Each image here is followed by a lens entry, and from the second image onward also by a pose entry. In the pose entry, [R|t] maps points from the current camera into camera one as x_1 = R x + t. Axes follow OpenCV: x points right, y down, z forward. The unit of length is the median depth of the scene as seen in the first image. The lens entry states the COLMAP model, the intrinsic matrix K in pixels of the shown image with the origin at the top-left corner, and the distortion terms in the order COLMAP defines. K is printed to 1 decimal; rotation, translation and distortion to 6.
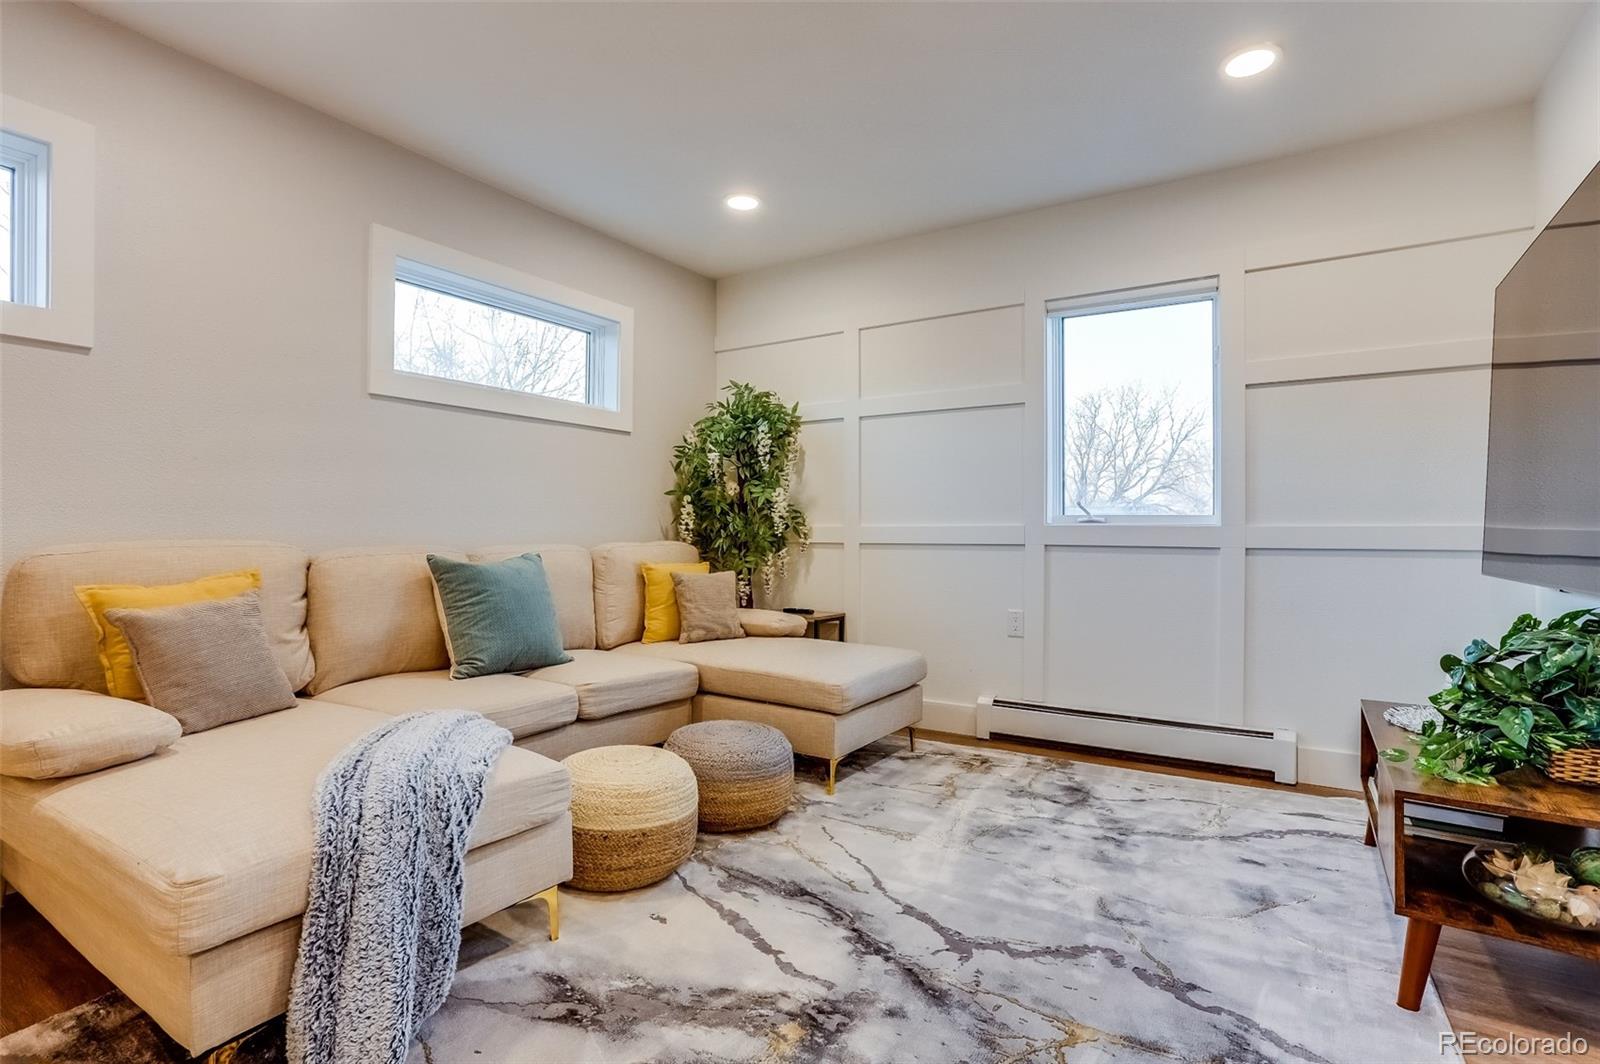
lens RADIAL K [[769.4, 0, 796.9], [0, 769.4, 524.6], [0, 0, 1]] dist [-0.024808, 0.006690]
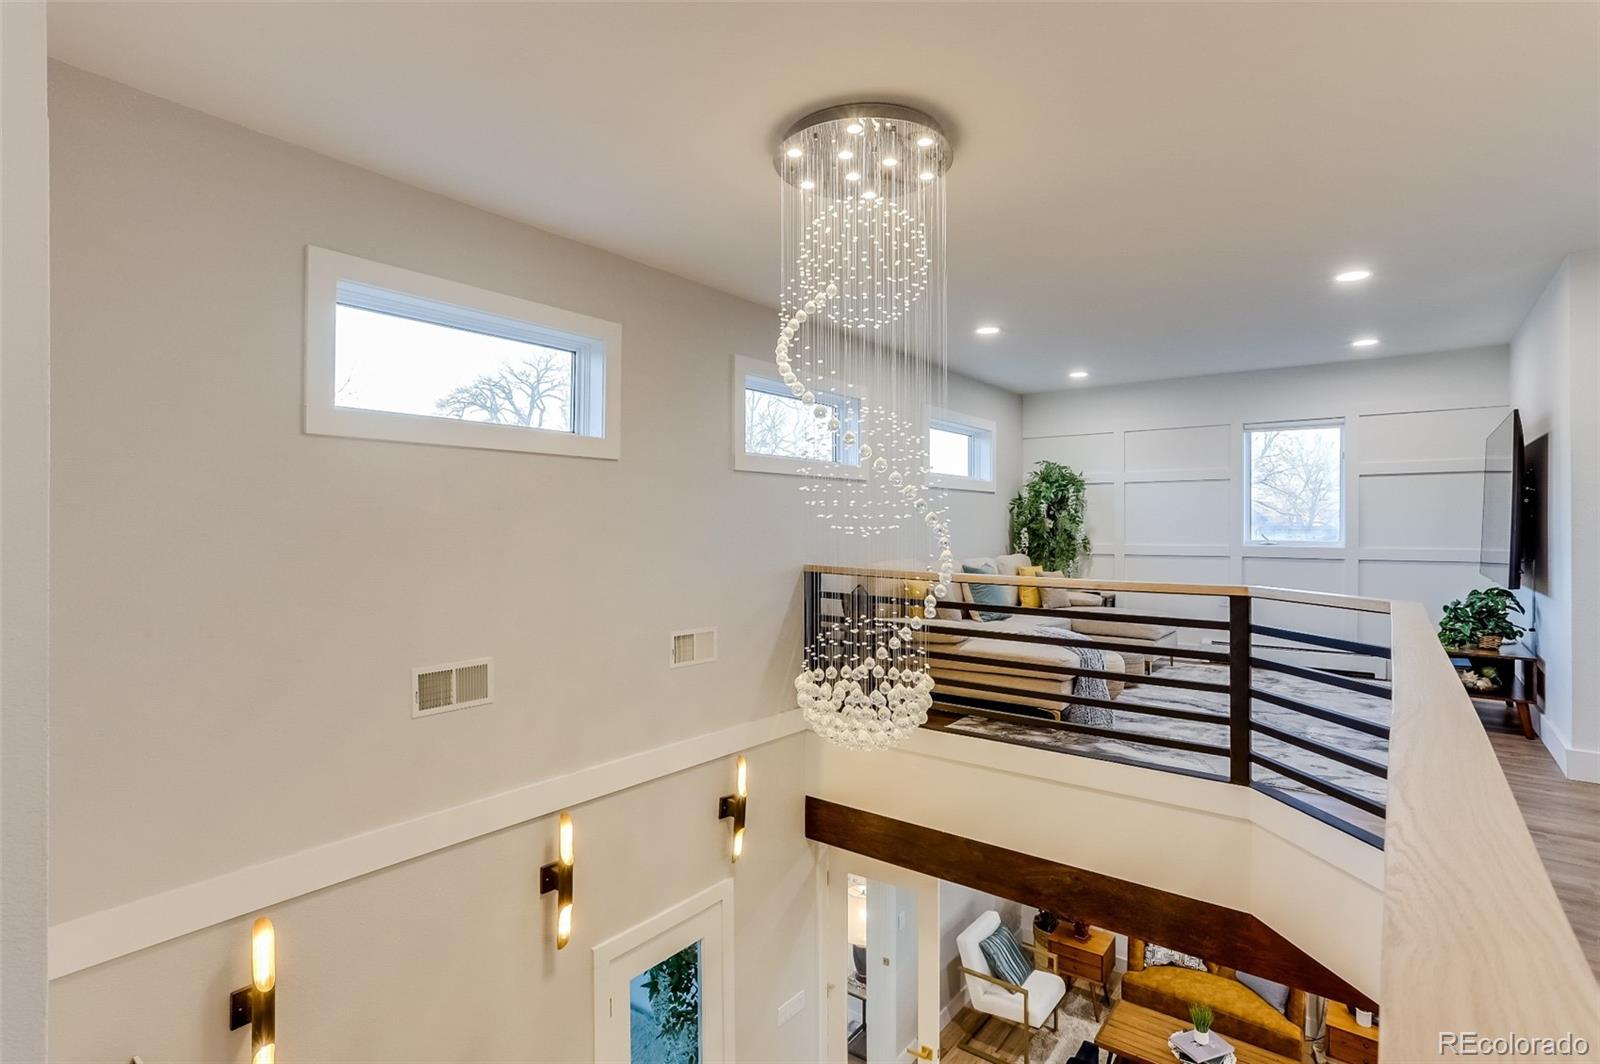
lens RADIAL K [[769.4, 0, 803.3], [0, 769.4, 541.7], [0, 0, 1]] dist [-0.024808, 0.006690]
pose [[0.997248, -0.002389, -0.074105, -0.561180], [0.004680, 0.999516, 0.030756, -0.067574], [0.073996, -0.031018, 0.996776, -0.855437]]
